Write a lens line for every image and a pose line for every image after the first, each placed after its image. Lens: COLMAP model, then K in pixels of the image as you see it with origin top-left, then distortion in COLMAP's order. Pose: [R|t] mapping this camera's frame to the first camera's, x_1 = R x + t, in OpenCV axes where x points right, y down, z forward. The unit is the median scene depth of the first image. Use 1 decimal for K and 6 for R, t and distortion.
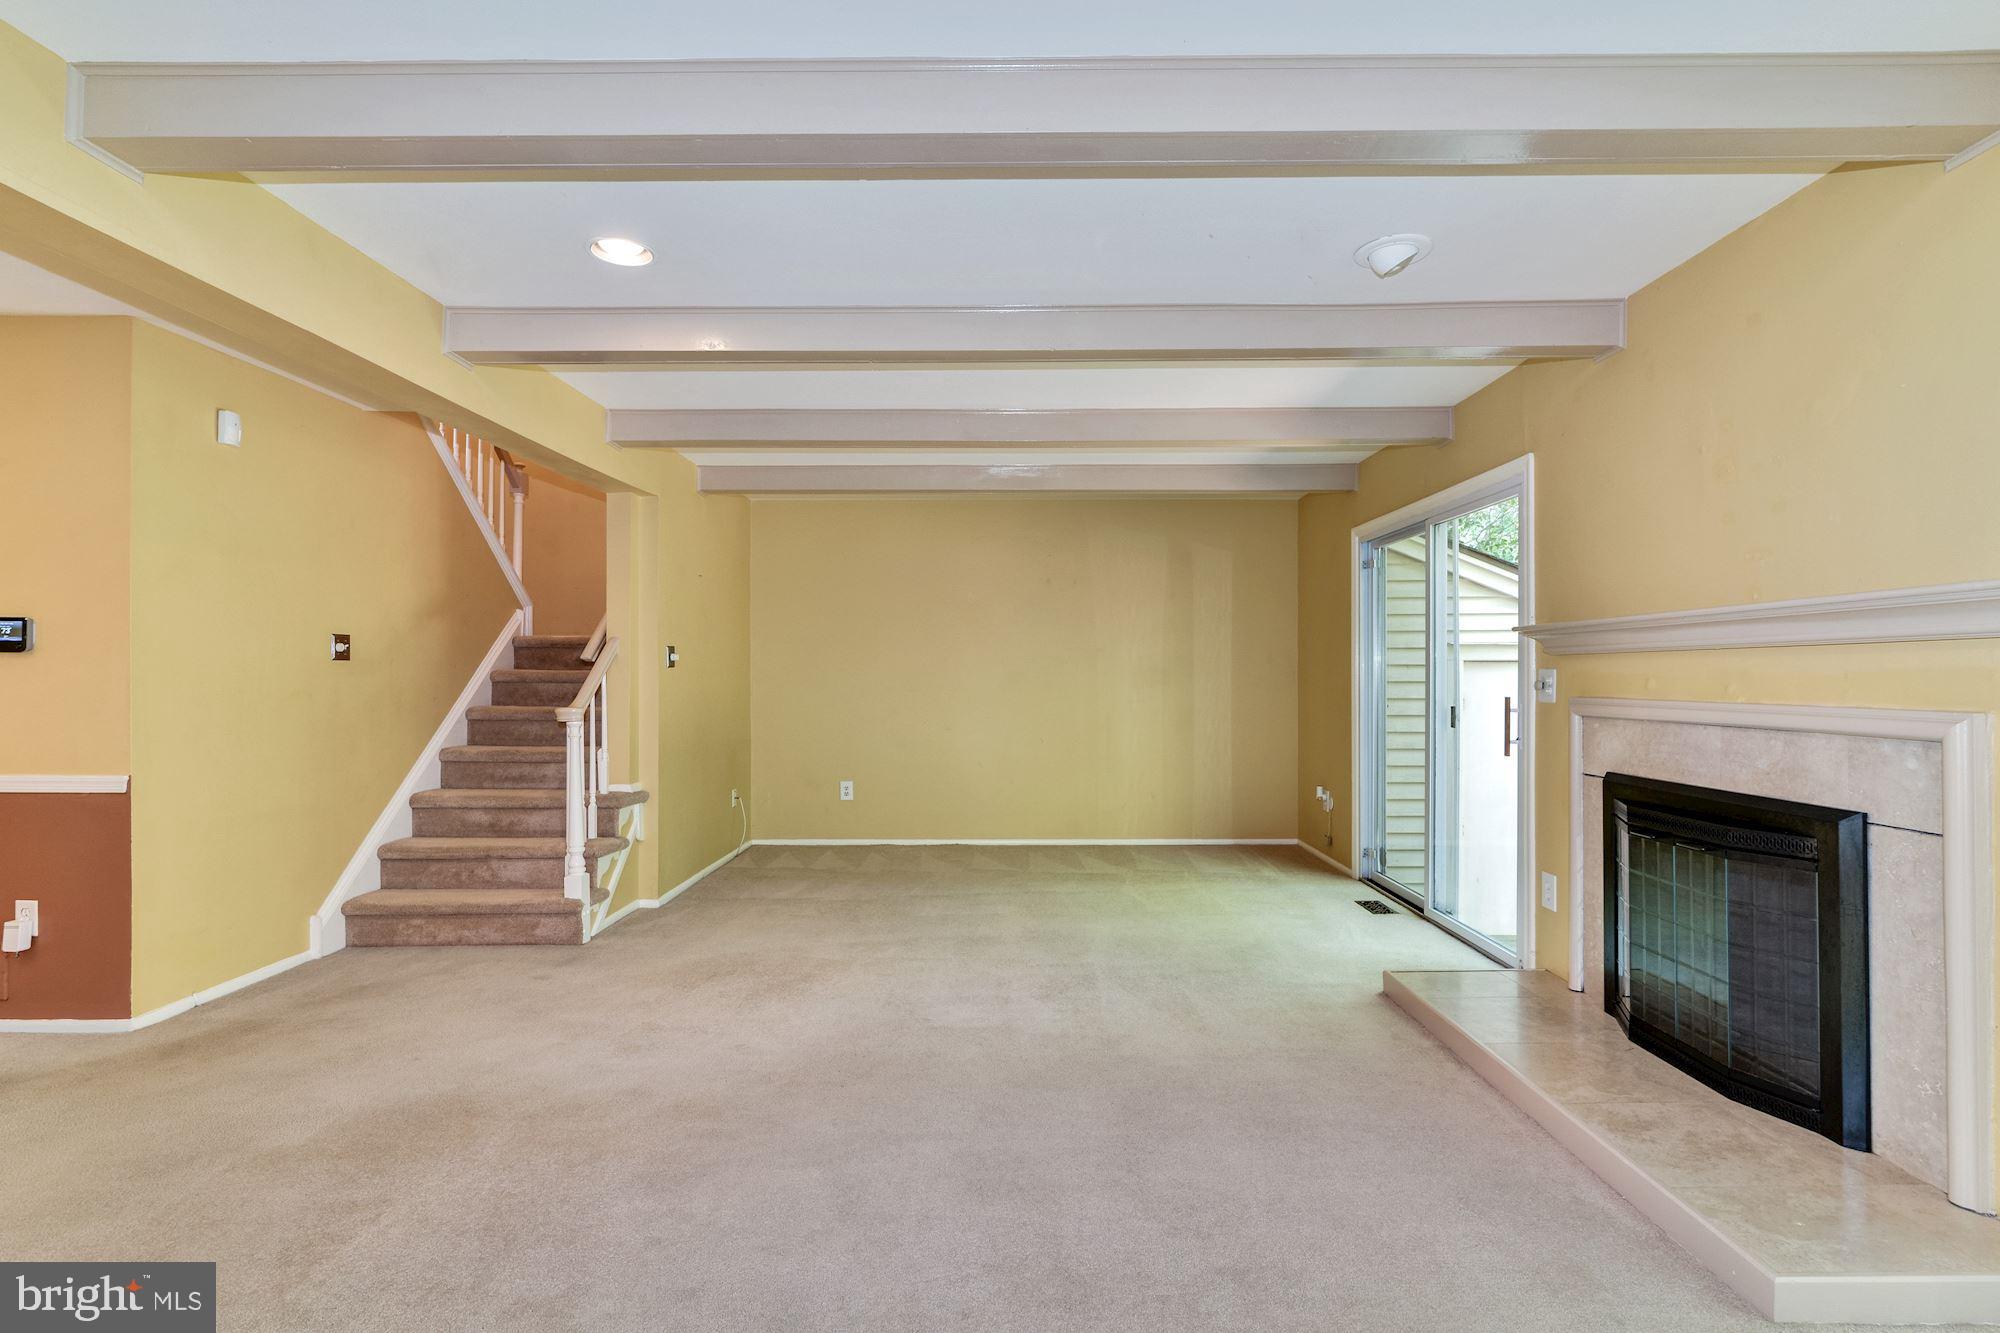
lens RADIAL K [[925.7, 0, 1006.2], [0, 925.7, 673.3], [0, 0, 1]] dist [-0.001172, -0.000336]
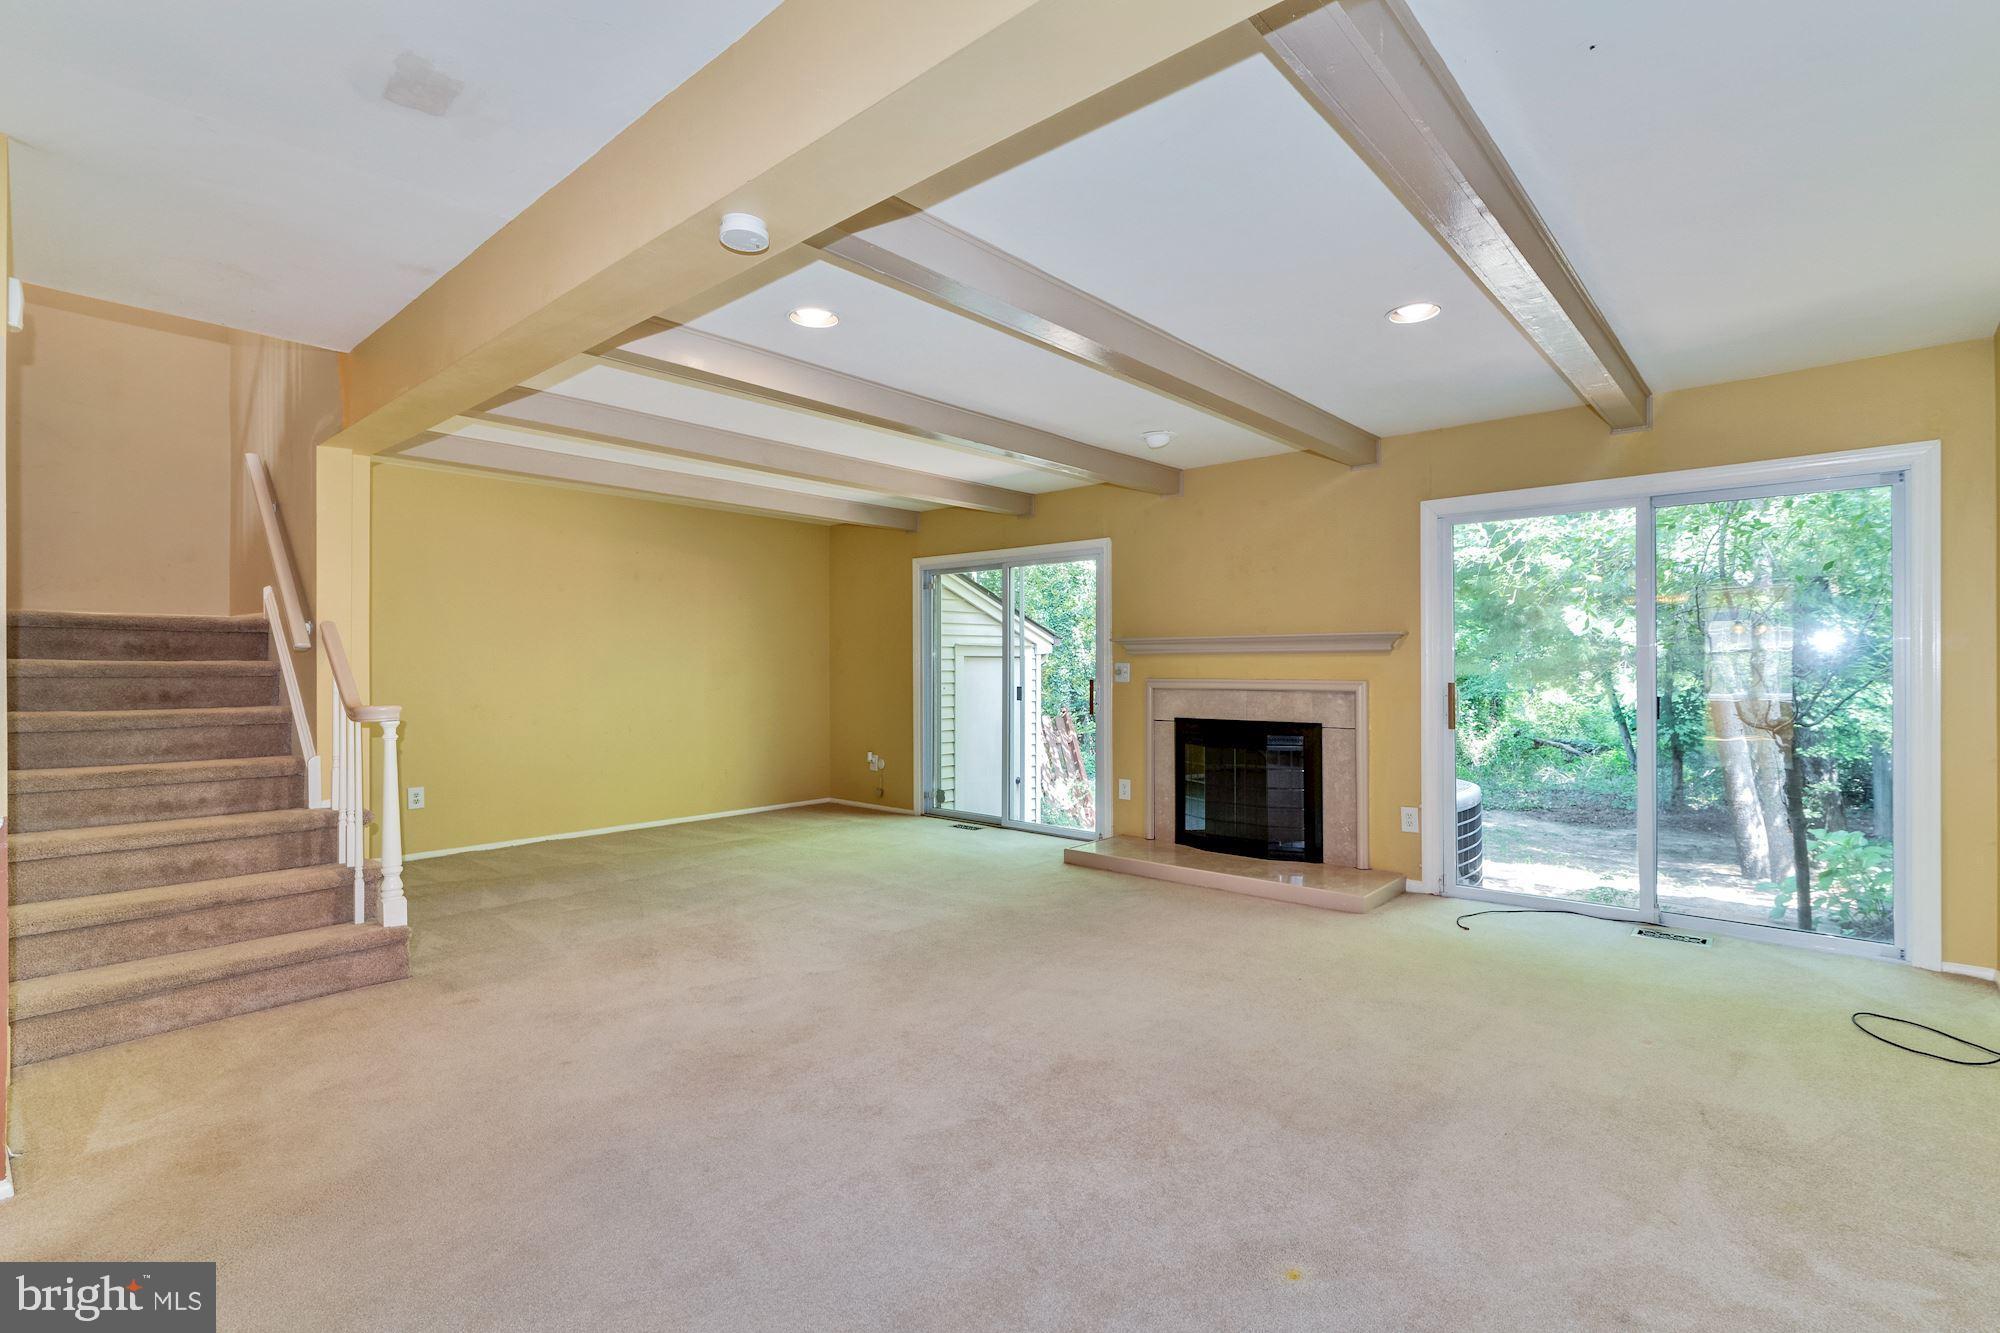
lens RADIAL K [[929.7, 0, 989.7], [0, 929.7, 663.5], [0, 0, 1]] dist [-0.002520, 0.000543]
pose [[0.666990, 0.001296, 0.745065, -0.749148], [-0.001529, 0.999999, -0.000371, -0.001902], [-0.745065, -0.000891, 0.666992, 0.012147]]
